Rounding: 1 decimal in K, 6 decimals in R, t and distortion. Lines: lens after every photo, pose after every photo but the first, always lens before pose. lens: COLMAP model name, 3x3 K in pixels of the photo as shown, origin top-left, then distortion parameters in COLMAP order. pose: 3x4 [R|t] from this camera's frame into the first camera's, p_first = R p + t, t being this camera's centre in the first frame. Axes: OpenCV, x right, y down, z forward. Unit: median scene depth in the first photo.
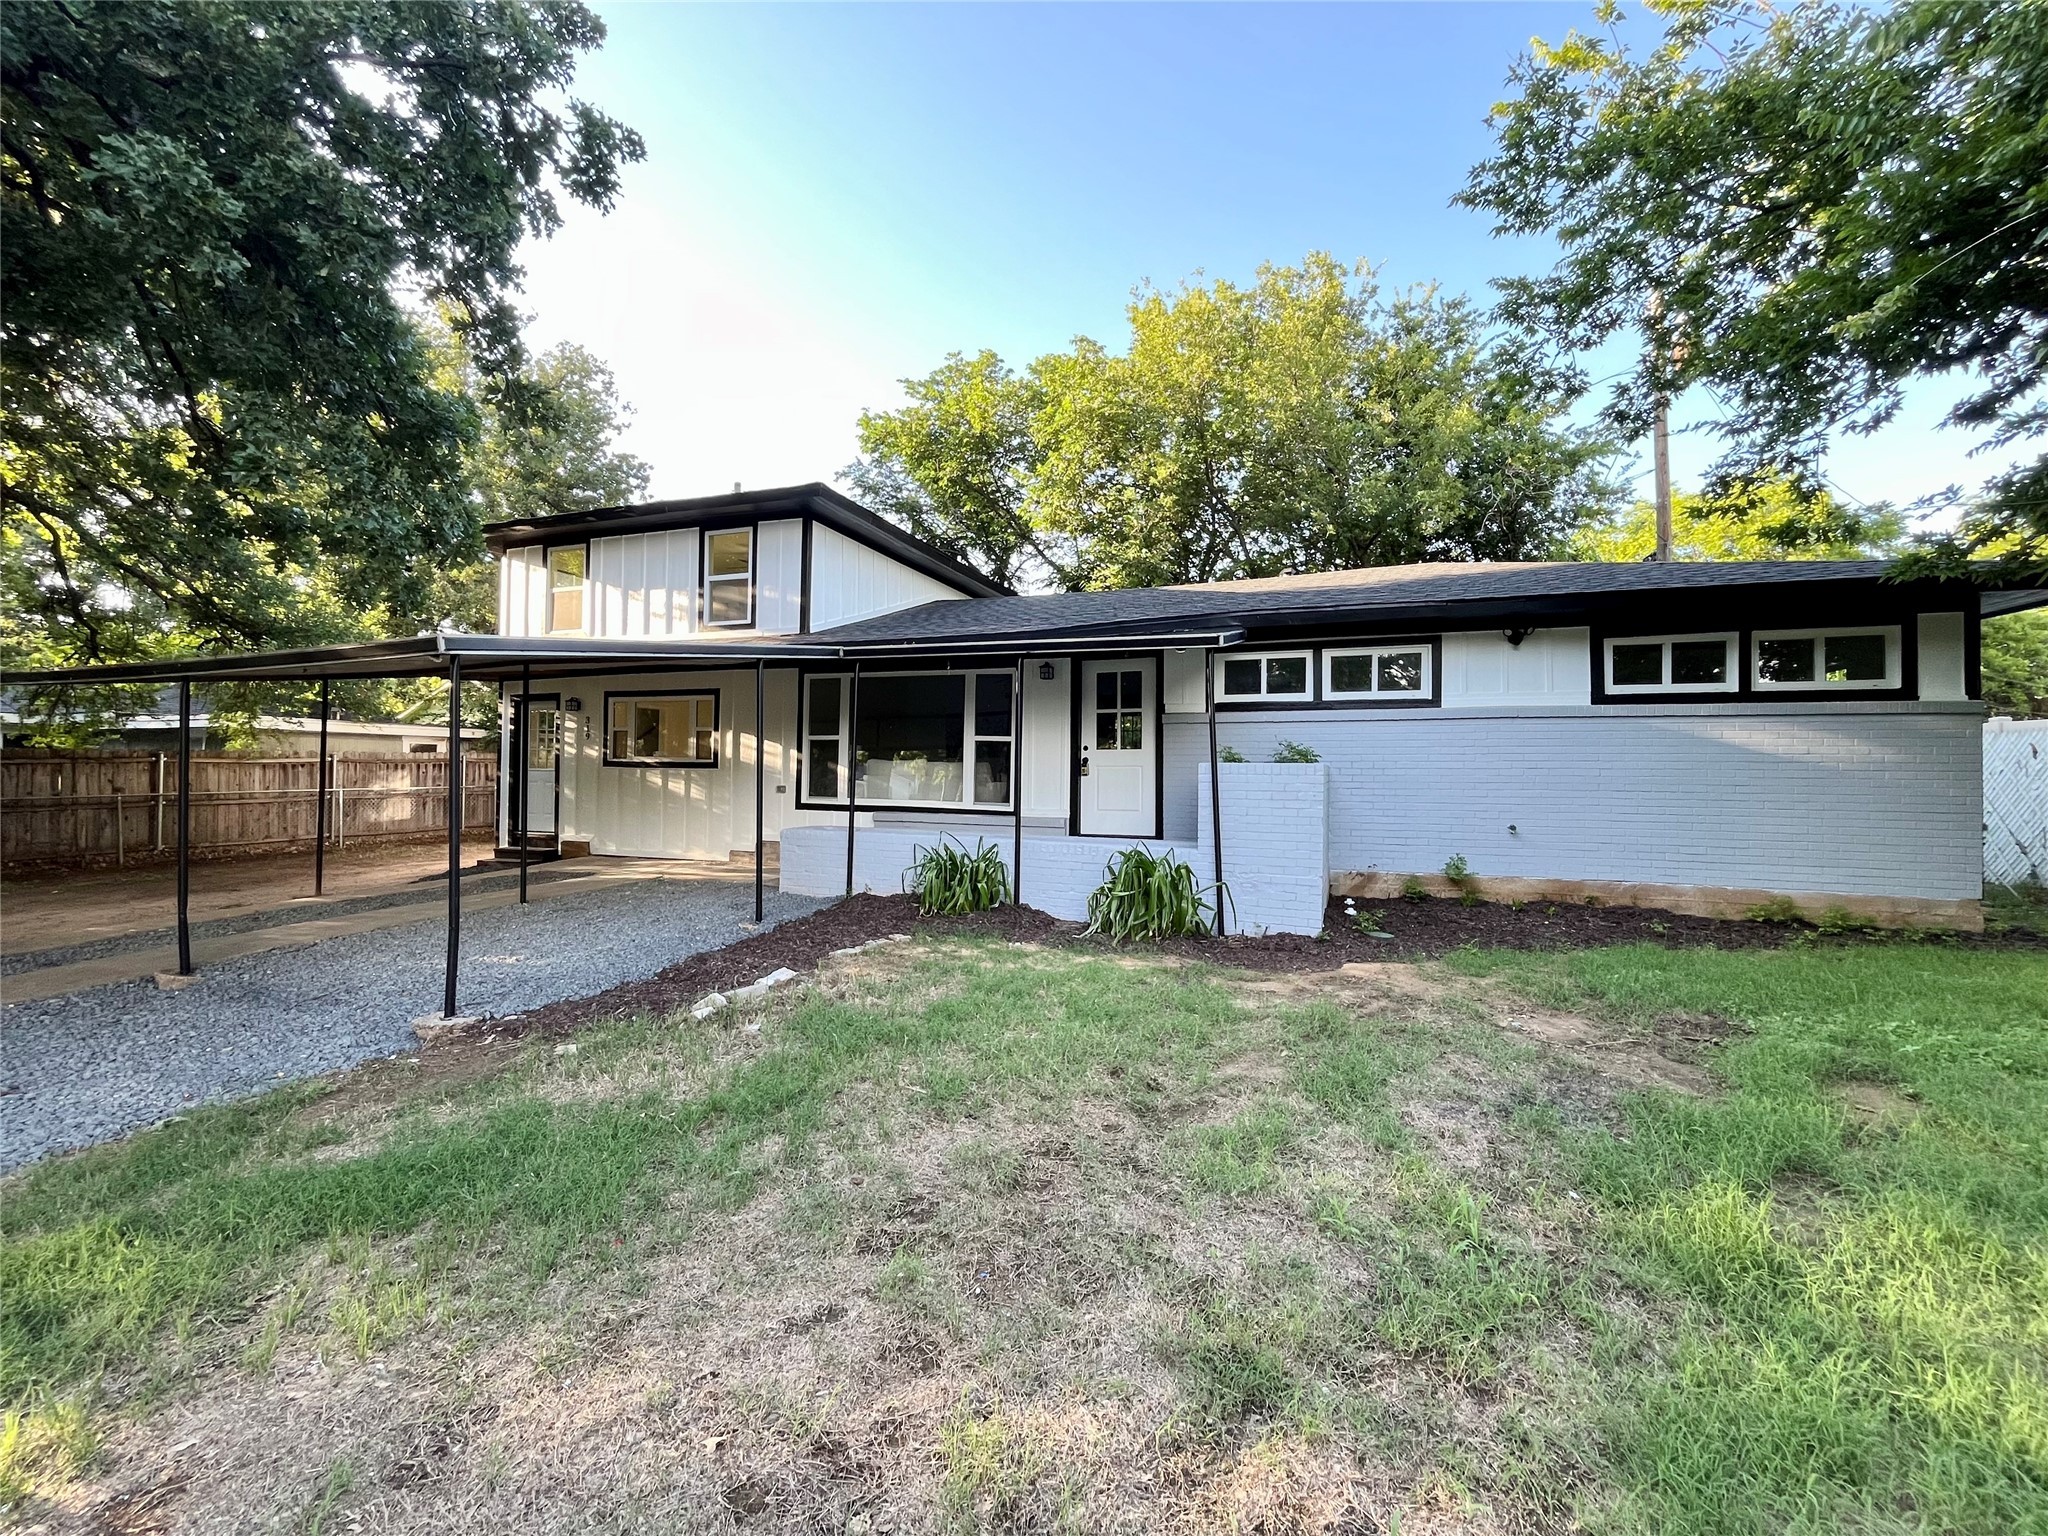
lens RADIAL K [[826.5, 0, 1024.8], [0, 826.5, 757.7], [0, 0, 1]] dist [-0.003148, -0.000172]
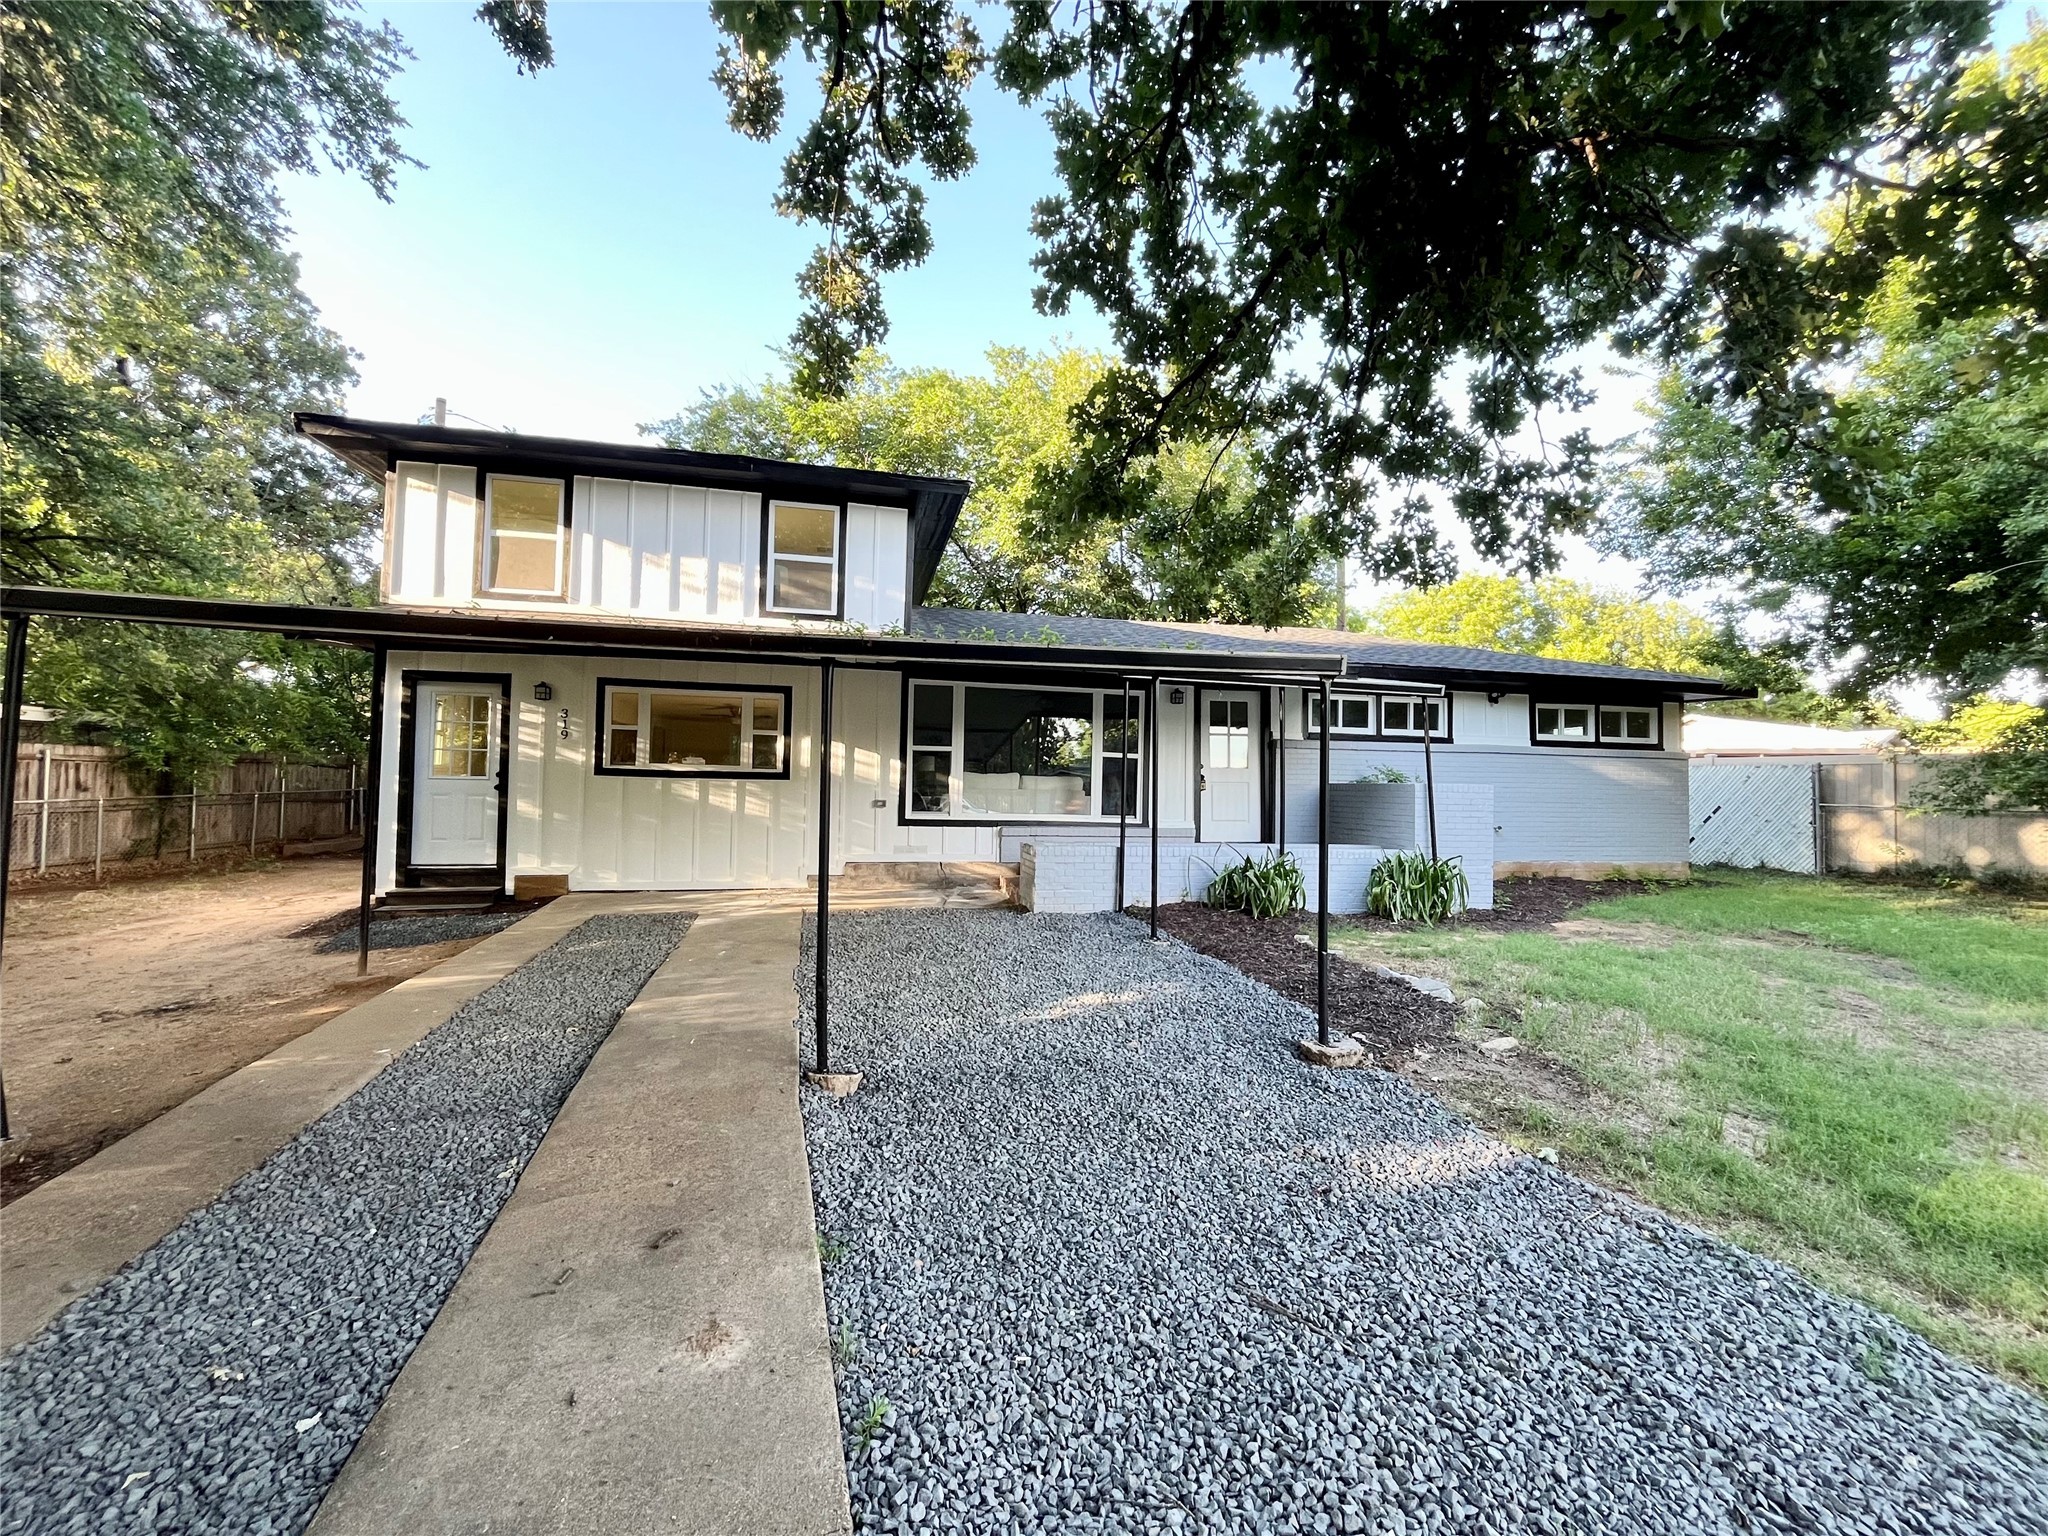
lens RADIAL K [[826.5, 0, 1018.7], [0, 826.5, 764.6], [0, 0, 1]] dist [-0.003148, -0.000172]
pose [[0.843395, 0.019681, 0.536933, -0.669578], [-0.018753, 0.999798, -0.007191, -0.000992], [-0.536966, -0.004005, 0.843594, 0.158751]]
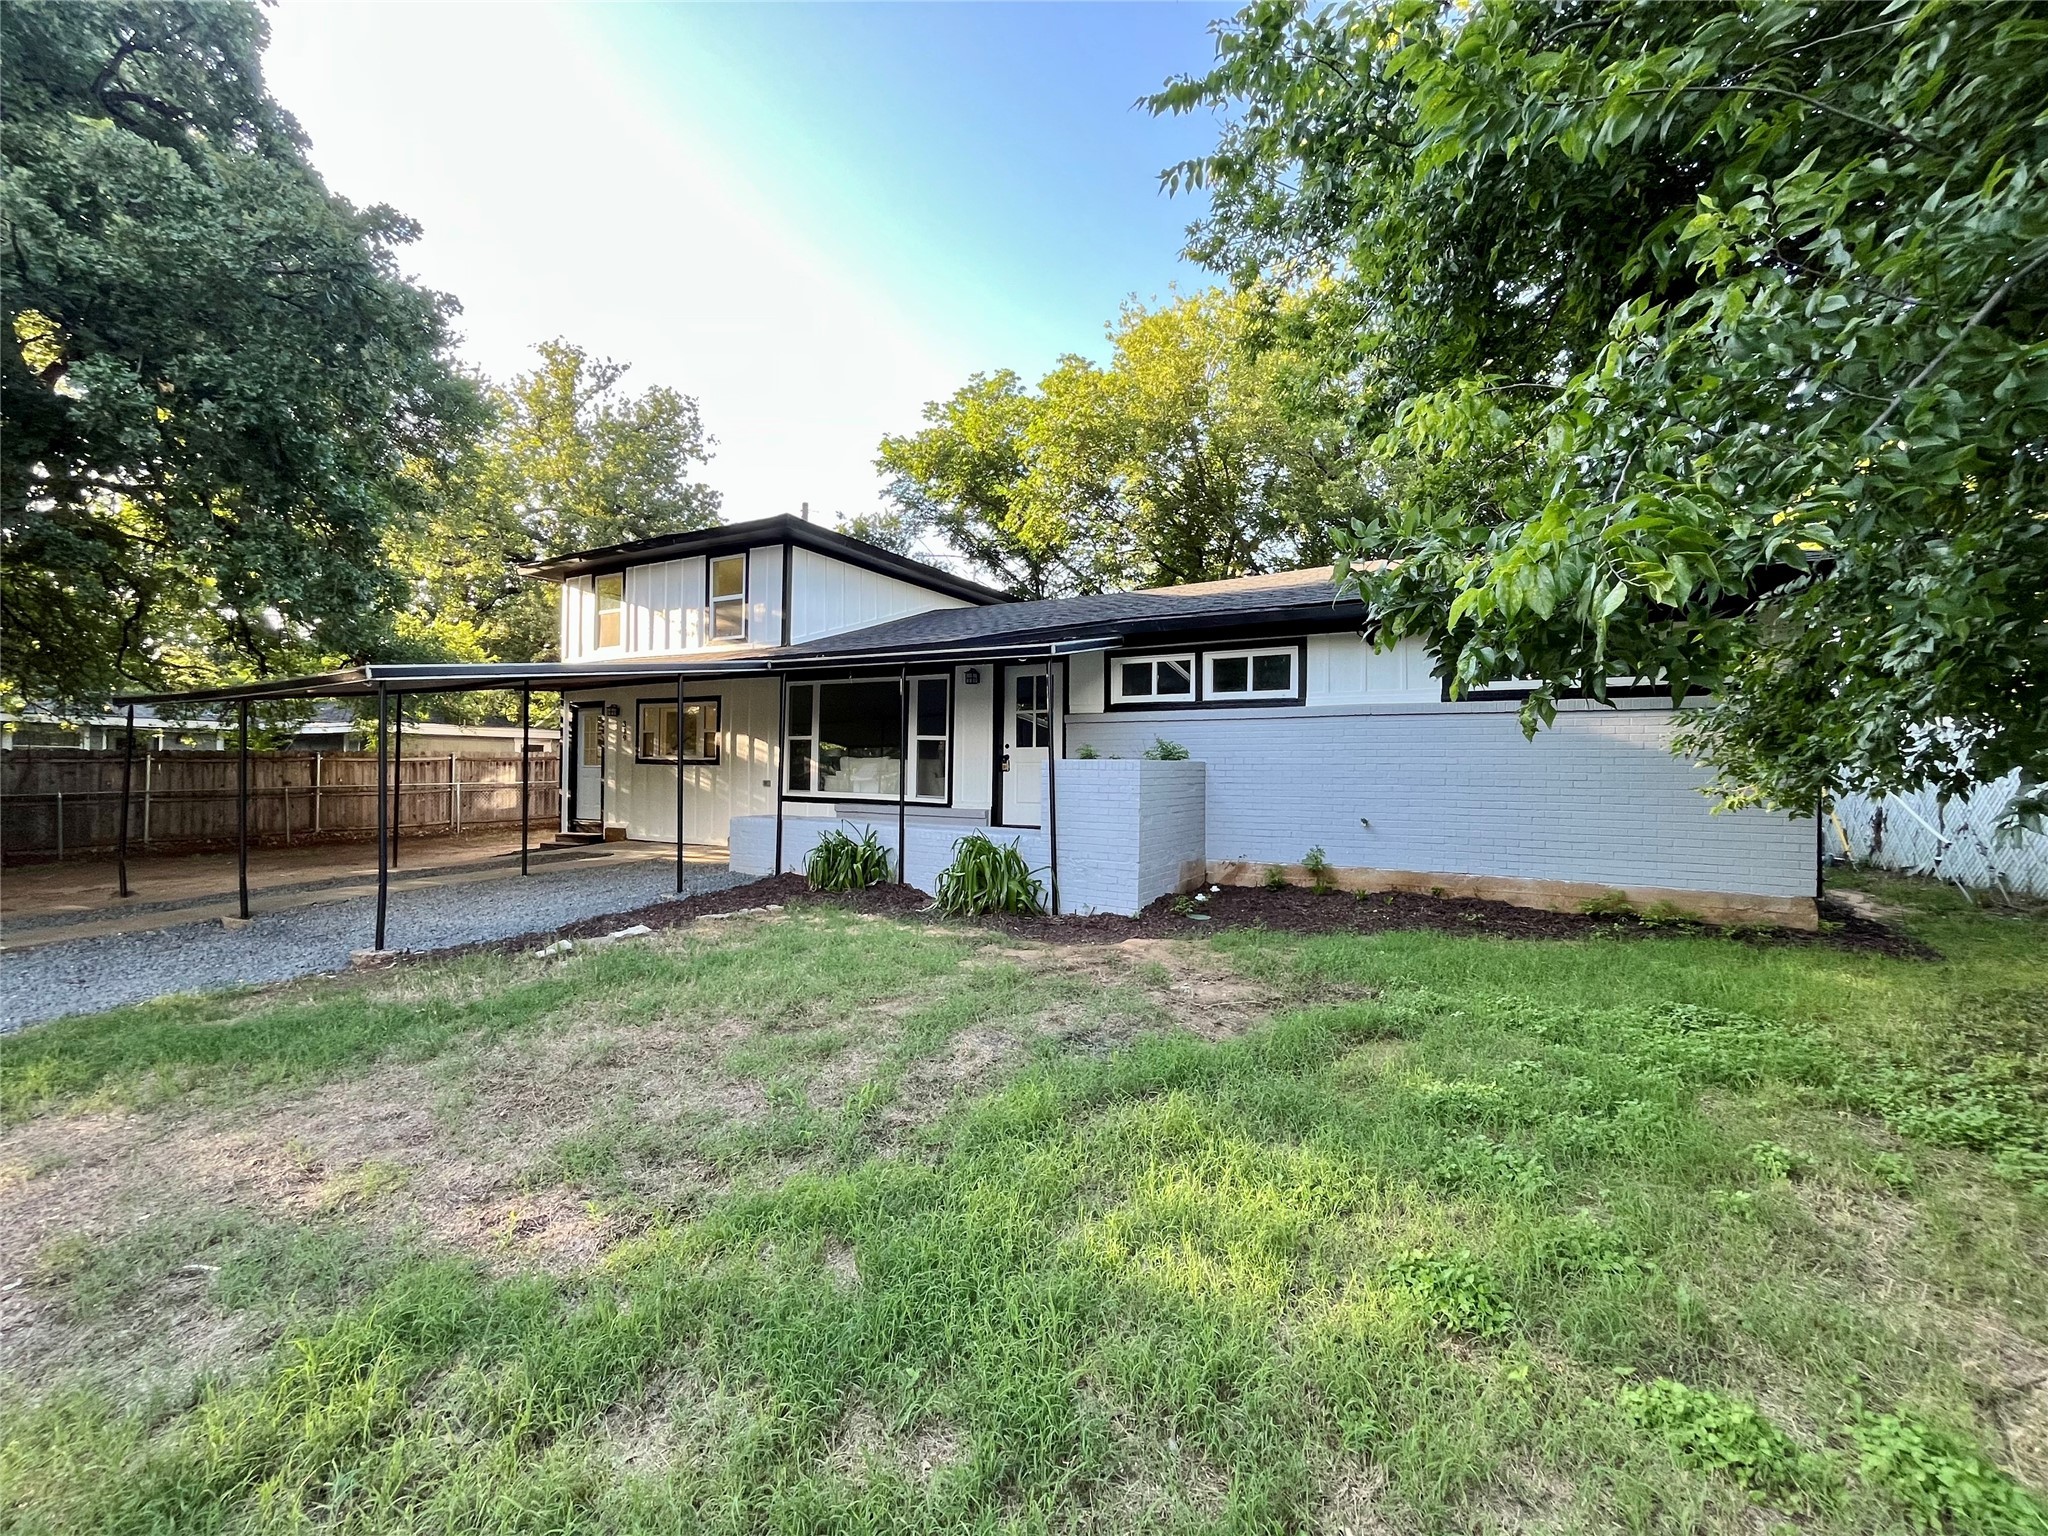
lens RADIAL K [[826.5, 0, 1027.4], [0, 826.5, 757.1], [0, 0, 1]] dist [-0.003148, -0.000172]
pose [[0.988079, -0.002812, -0.153923, 0.240516], [0.003380, 0.999988, 0.003429, -0.000544], [0.153912, -0.003908, 0.988077, -0.070645]]
